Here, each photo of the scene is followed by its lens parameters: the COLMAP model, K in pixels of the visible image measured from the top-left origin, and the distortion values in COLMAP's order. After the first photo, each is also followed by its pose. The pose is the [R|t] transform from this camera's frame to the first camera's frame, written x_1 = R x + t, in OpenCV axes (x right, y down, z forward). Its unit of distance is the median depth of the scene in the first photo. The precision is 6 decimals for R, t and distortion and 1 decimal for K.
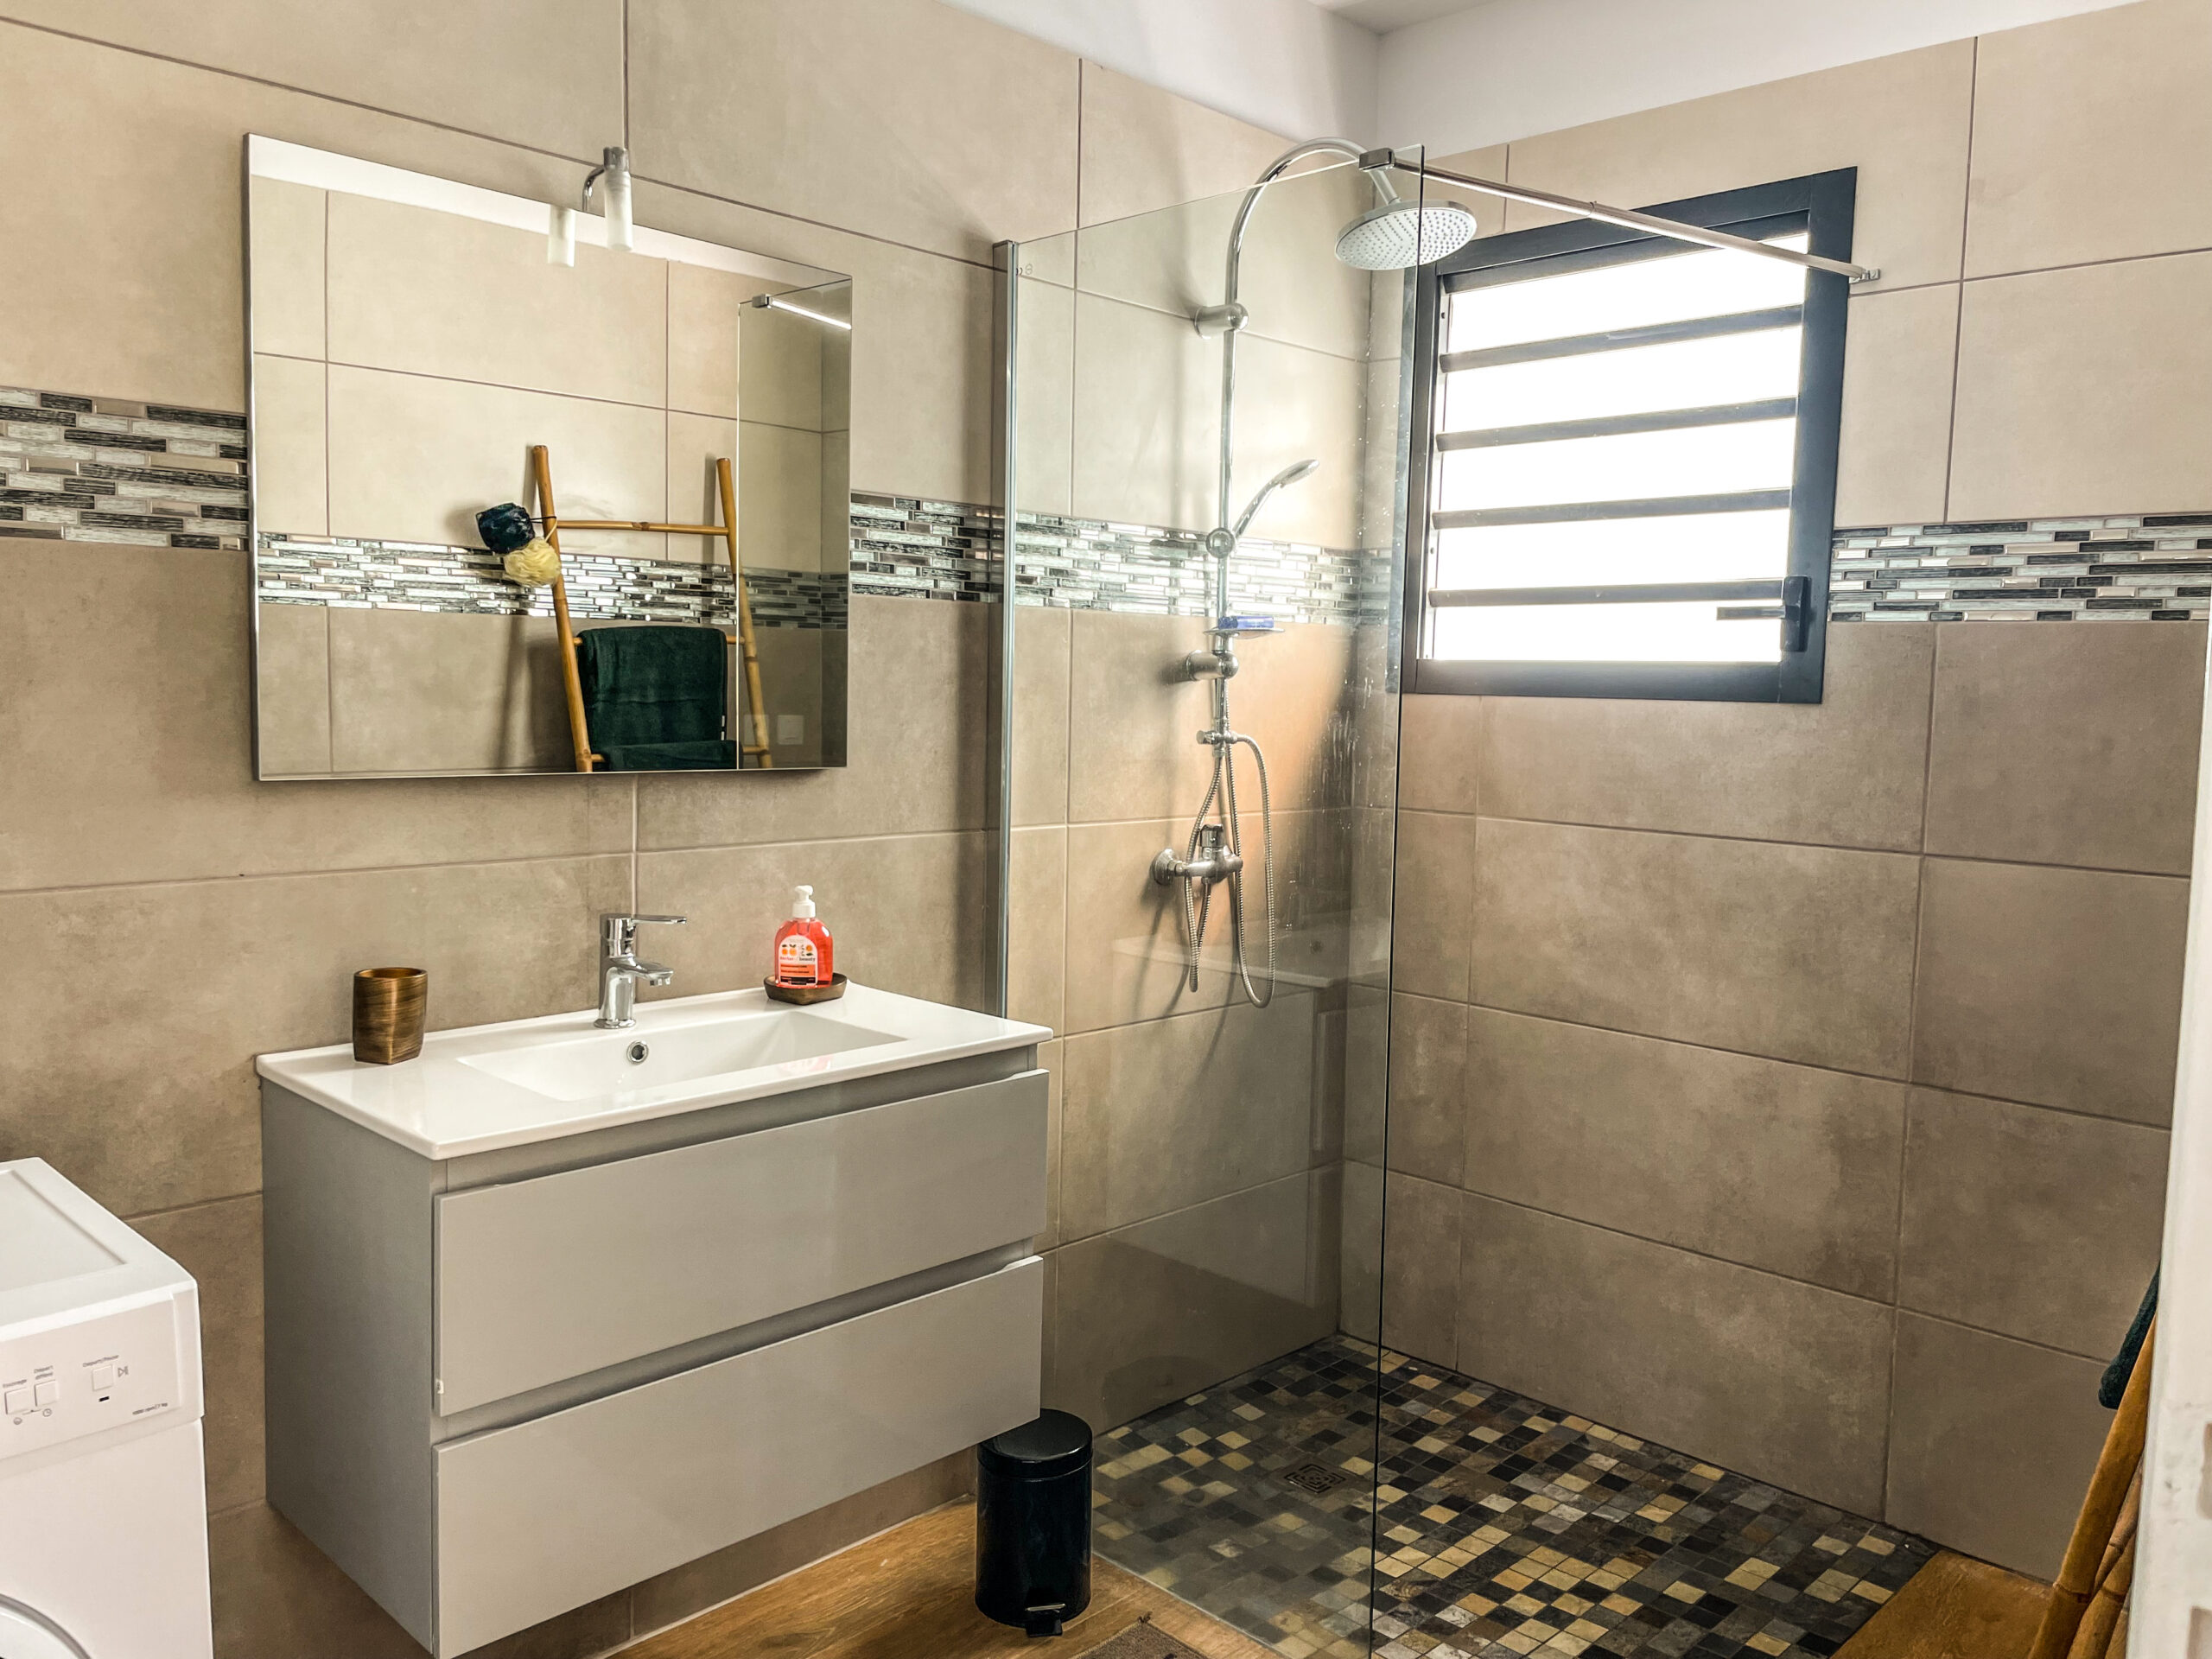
lens RADIAL K [[1677.7, 0, 1115.7], [0, 1677.7, 820.7], [0, 0, 1]] dist [0.083804, -0.017564]
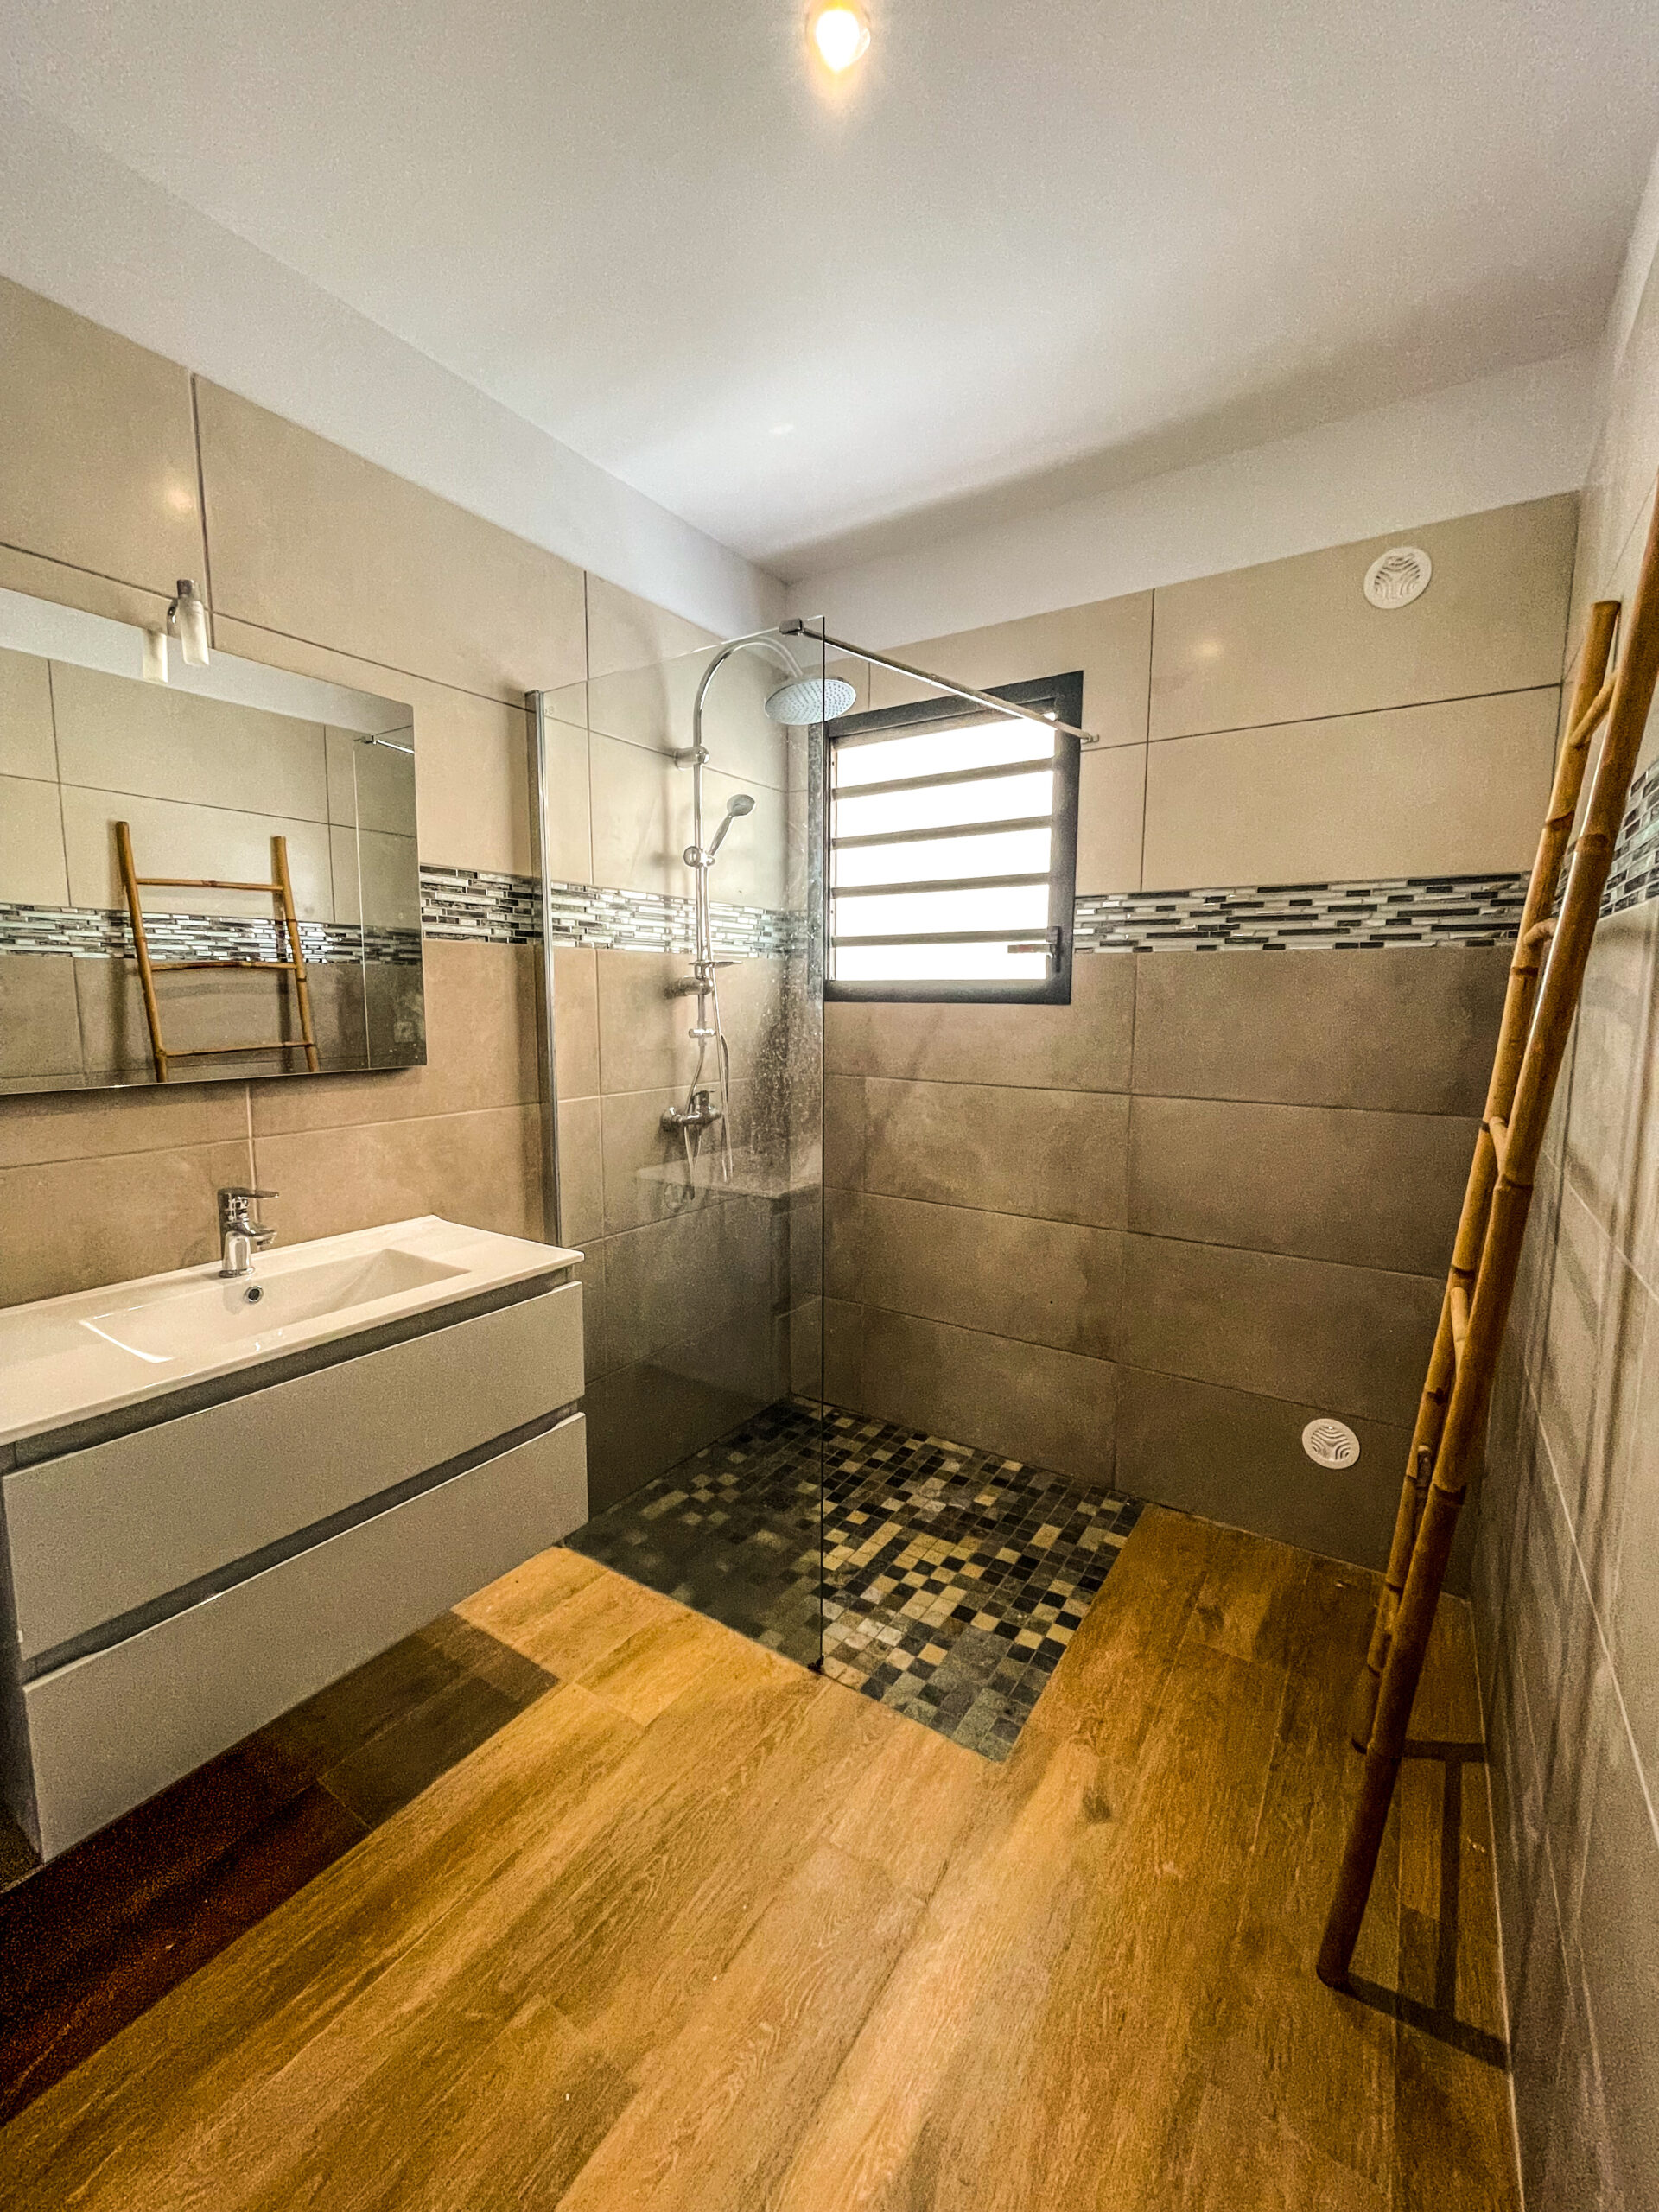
lens RADIAL K [[897.2, 0, 824.5], [0, 897.2, 1085.4], [0, 0, 1]] dist [0.017589, -0.000014]
pose [[0.982086, -0.039356, 0.184276, 0.020911], [0.035525, 0.999079, 0.024048, -0.019783], [-0.185053, -0.017071, 0.982580, 0.196833]]
